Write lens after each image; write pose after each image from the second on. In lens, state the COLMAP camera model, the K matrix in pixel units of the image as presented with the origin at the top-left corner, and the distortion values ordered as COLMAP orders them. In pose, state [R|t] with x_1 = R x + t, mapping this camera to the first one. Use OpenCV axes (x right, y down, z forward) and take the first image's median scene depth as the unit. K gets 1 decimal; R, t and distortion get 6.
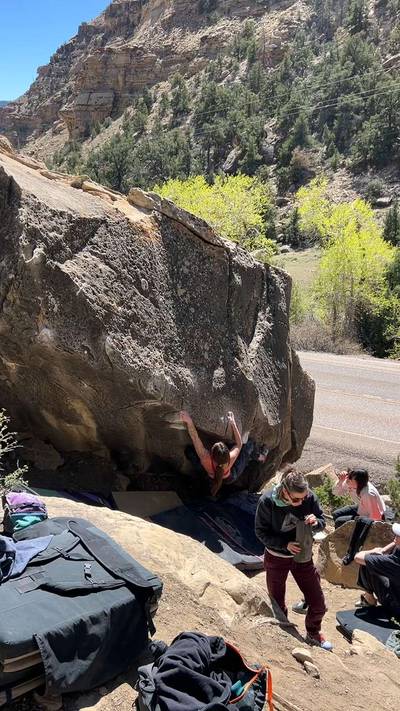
lens RADIAL K [[600.1, 0, 206.6], [0, 600.1, 356.3], [0, 0, 1]] dist [0.055423, -0.085779]
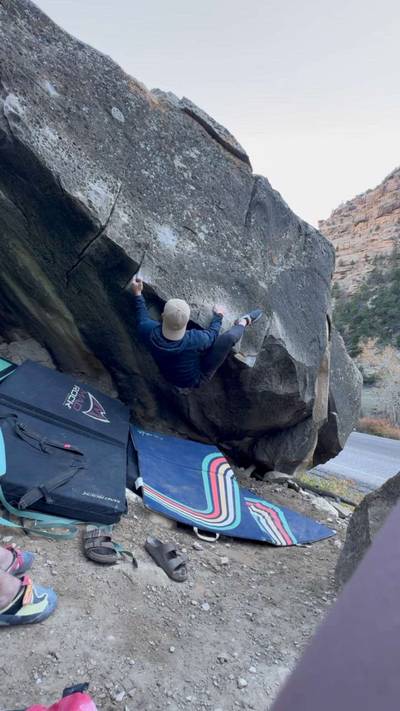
lens RADIAL K [[306.5, 0, 196.9], [0, 306.5, 353.4], [0, 0, 1]] dist [0.007011, -0.003745]
pose [[0.936918, 0.050100, -0.345939, 0.179935], [-0.147134, 0.954254, -0.260290, 0.322768], [0.317074, 0.294770, 0.901429, 0.845275]]
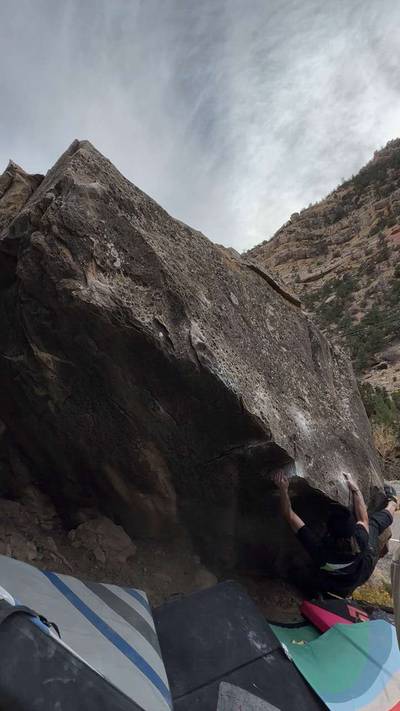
lens RADIAL K [[323.0, 0, 198.9], [0, 323.0, 358.1], [0, 0, 1]] dist [-0.000859, 0.001330]
pose [[0.993372, -0.064686, -0.095011, -0.129357], [0.021197, 0.915527, -0.401699, 0.152519], [0.112970, 0.397022, 0.910830, 0.695550]]
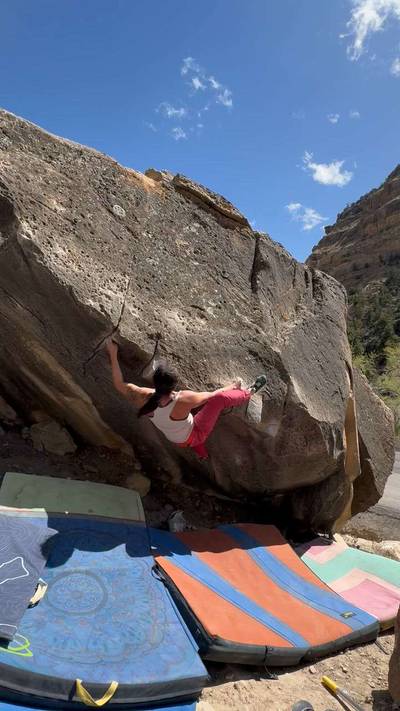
lens RADIAL K [[323.0, 0, 200.2], [0, 323.0, 356.5], [0, 0, 1]] dist [-0.000859, 0.001330]
pose [[0.921689, -0.071540, -0.381276, 0.187957], [-0.058555, 0.945931, -0.319040, 0.249360], [0.383484, 0.316381, 0.867665, 0.794987]]
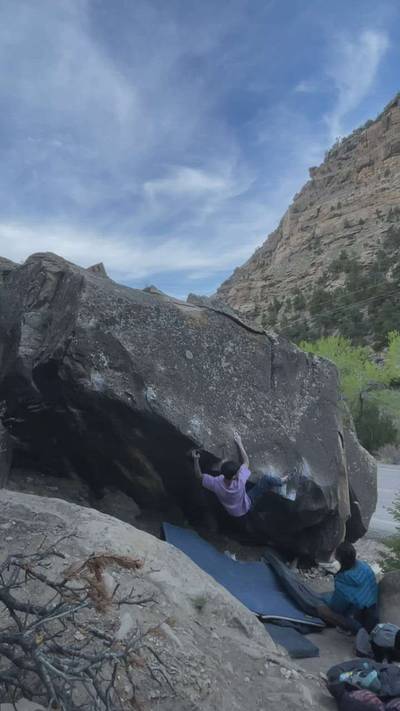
lens RADIAL K [[426.7, 0, 202.5], [0, 426.7, 348.1], [0, 0, 1]] dist [0.043979, -0.012334]
pose [[0.959288, -0.084133, -0.269609, 0.189785], [-0.001562, 0.953005, -0.302949, 0.159354], [0.282427, 0.291037, 0.914075, 0.200027]]
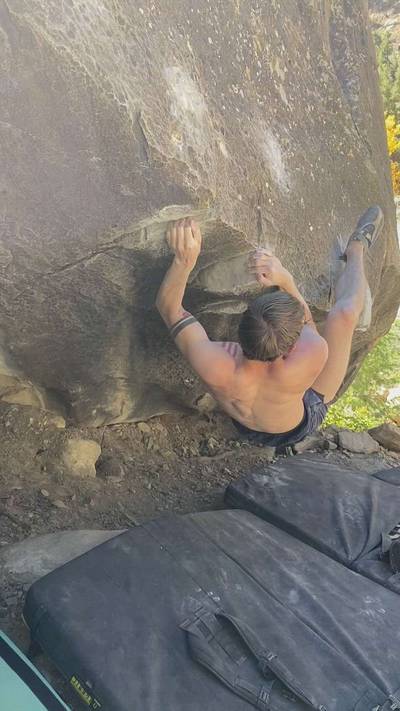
lens RADIAL K [[620.1, 0, 200.3], [0, 620.1, 353.3], [0, 0, 1]] dist [0.060757, -0.091181]
pose [[0.985018, -0.133640, 0.108993, -0.135669], [0.114866, 0.979859, 0.163345, 0.101845], [-0.128627, -0.148378, 0.980530, 0.788051]]
